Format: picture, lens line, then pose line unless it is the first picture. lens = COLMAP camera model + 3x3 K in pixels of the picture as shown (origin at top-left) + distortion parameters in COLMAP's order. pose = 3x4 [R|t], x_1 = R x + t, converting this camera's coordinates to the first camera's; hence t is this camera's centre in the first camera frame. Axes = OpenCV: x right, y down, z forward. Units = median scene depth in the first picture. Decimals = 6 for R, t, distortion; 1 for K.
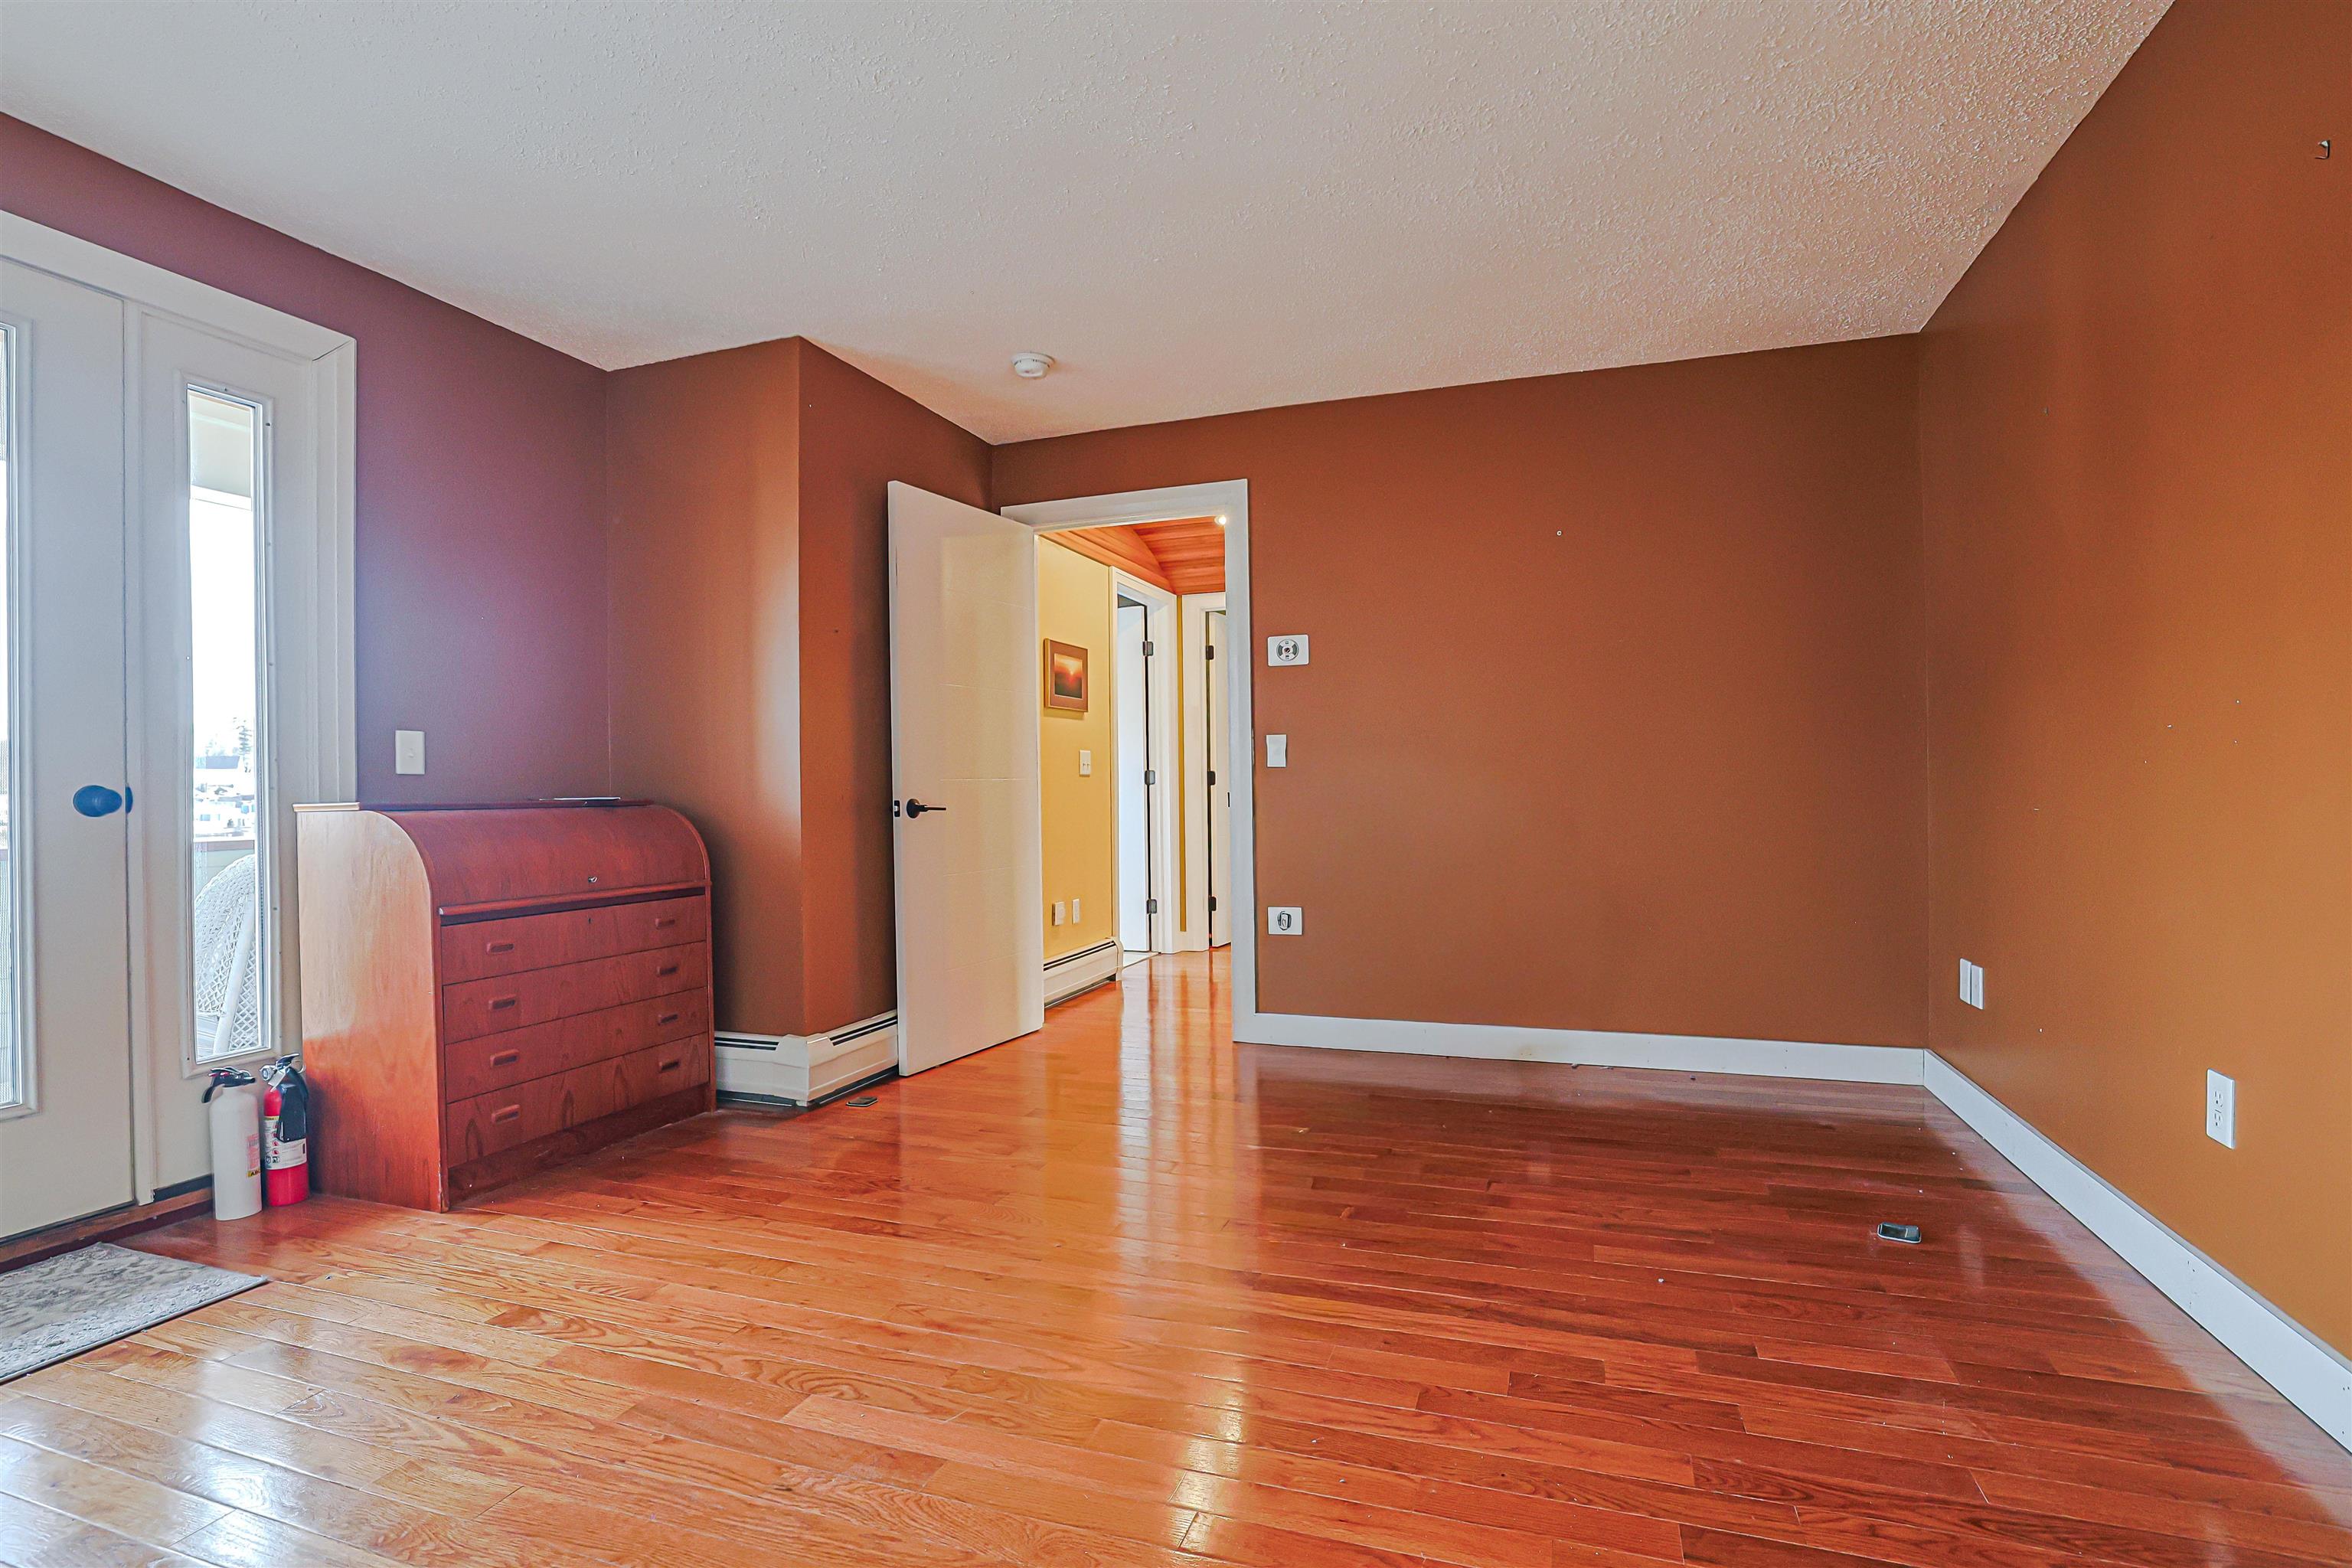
lens RADIAL K [[1080.9, 0, 1132.9], [0, 1080.9, 776.4], [0, 0, 1]] dist [-0.026605, 0.006256]
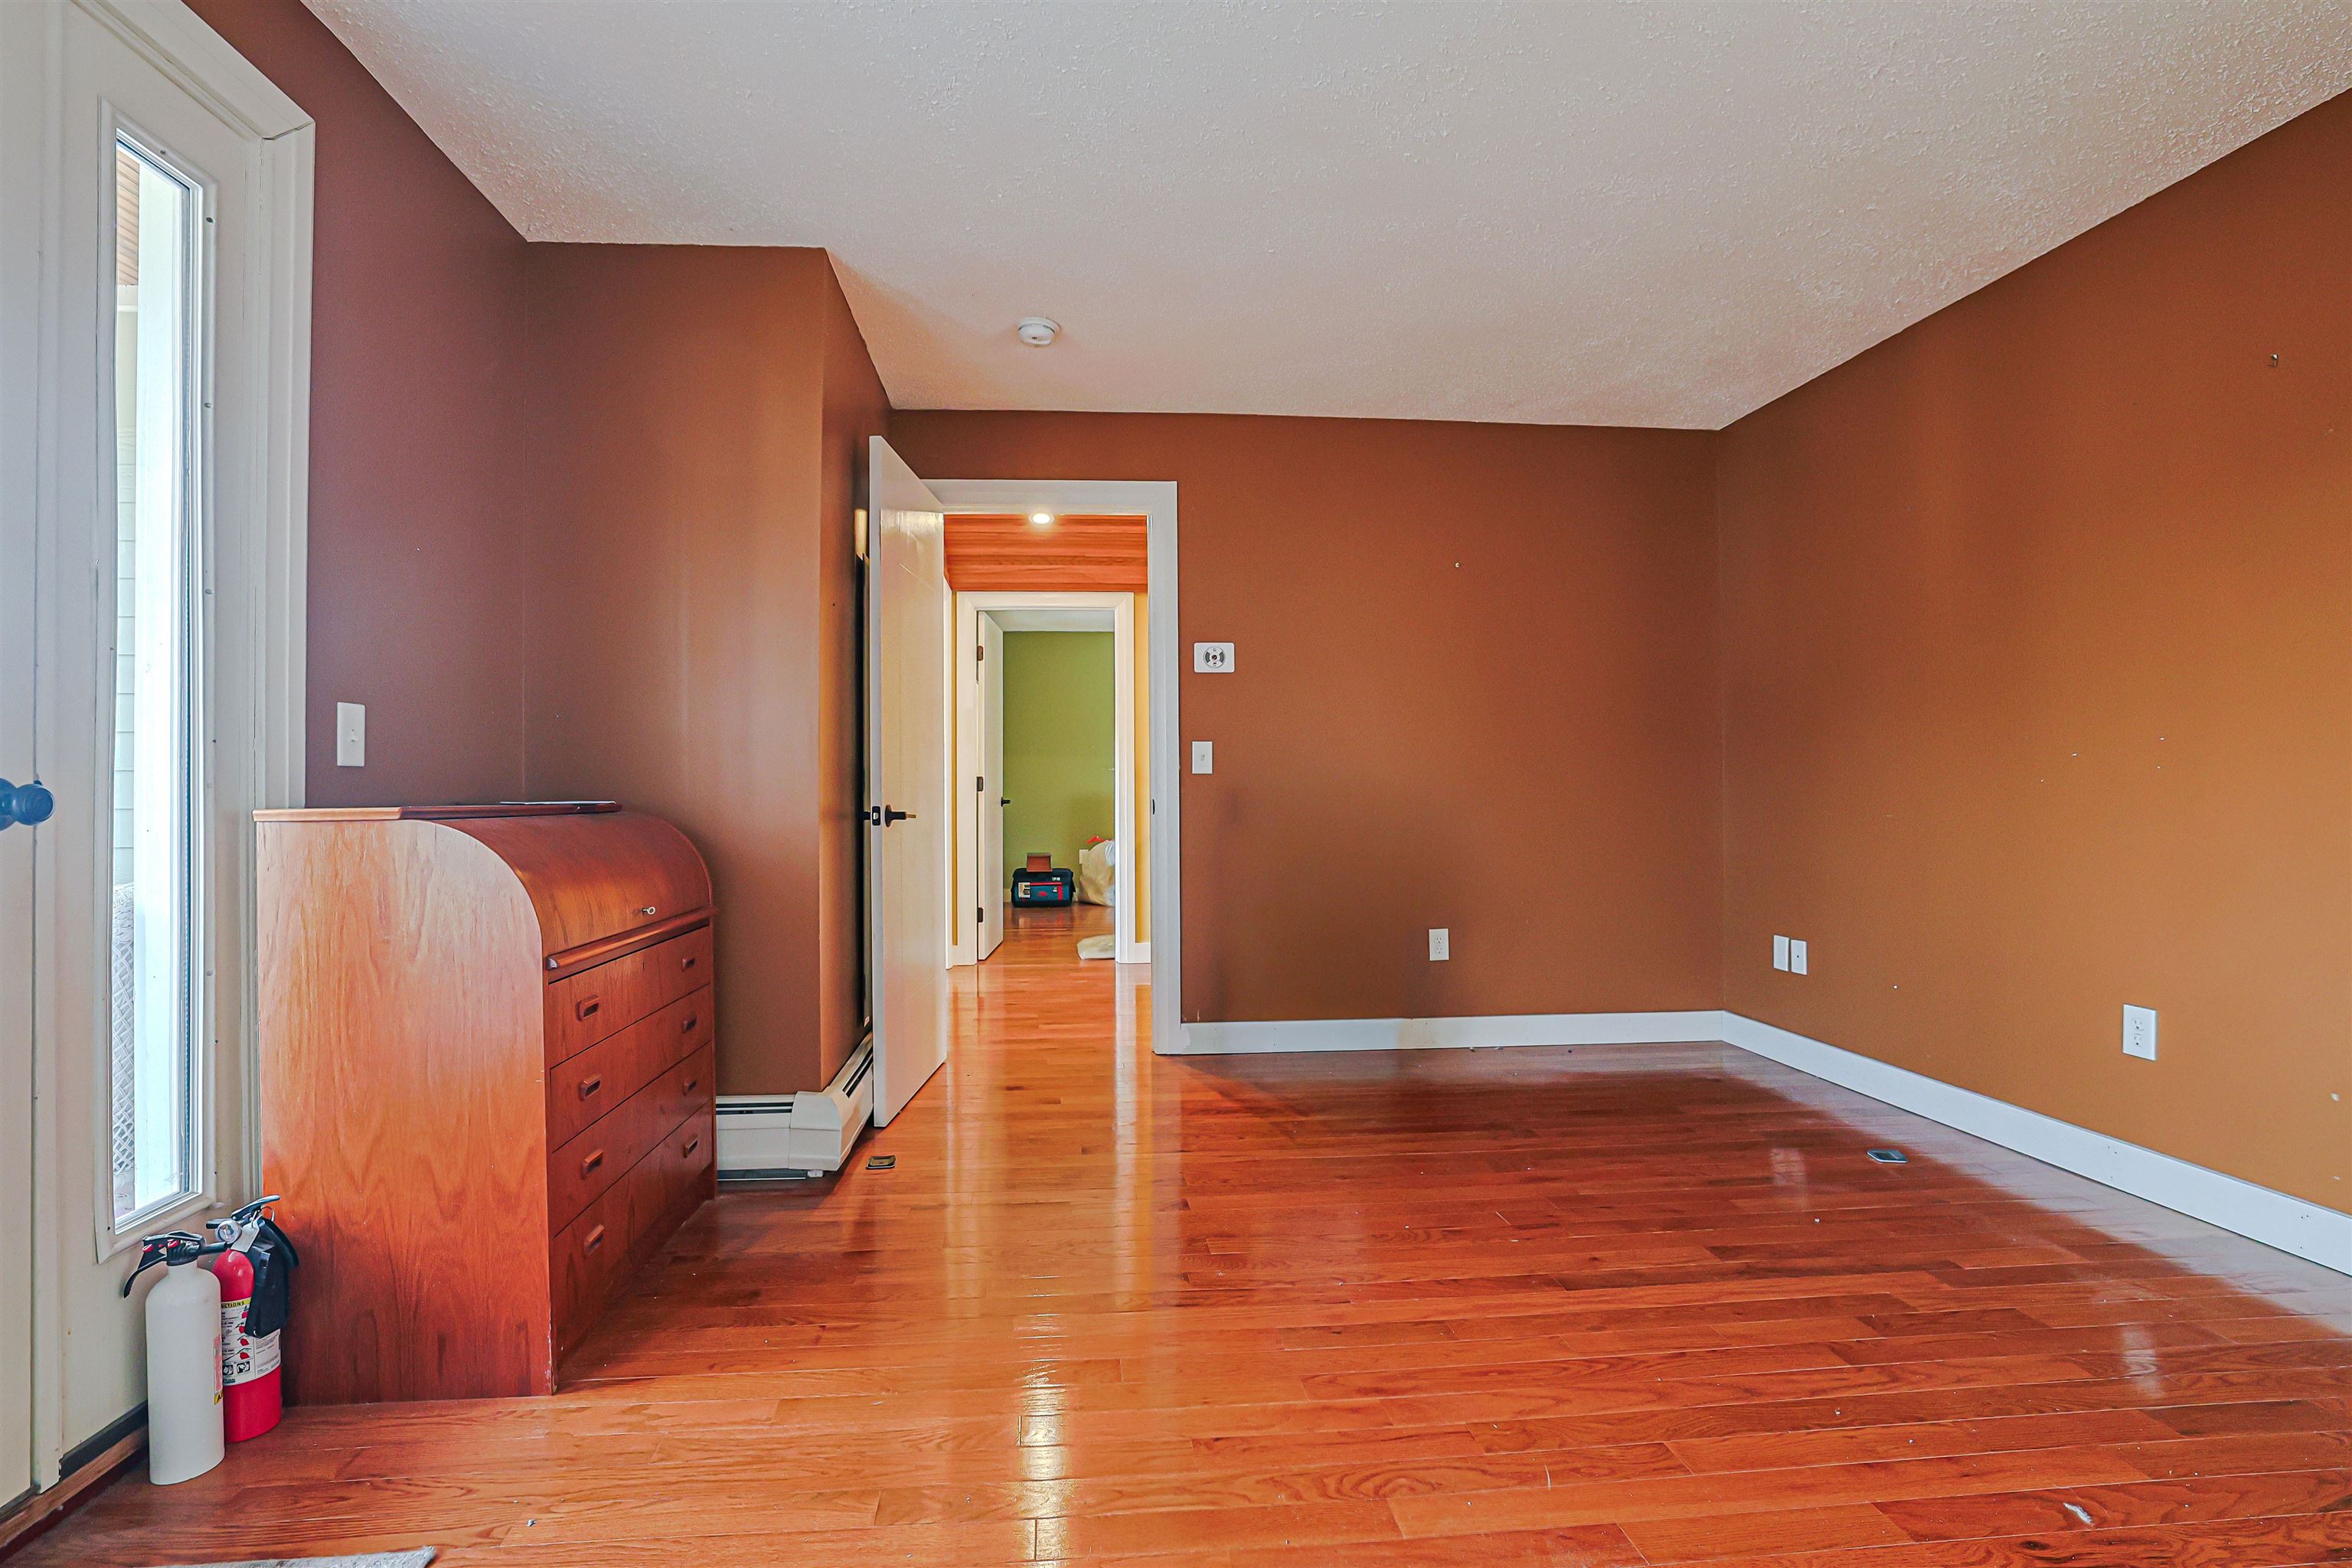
lens RADIAL K [[1080.9, 0, 1160.3], [0, 1080.9, 770.4], [0, 0, 1]] dist [-0.026605, 0.006256]
pose [[0.915743, 0.016175, 0.401439, -0.531041], [-0.011383, 0.999833, -0.014321, 0.004808], [-0.401604, 0.008545, 0.915774, 0.182695]]
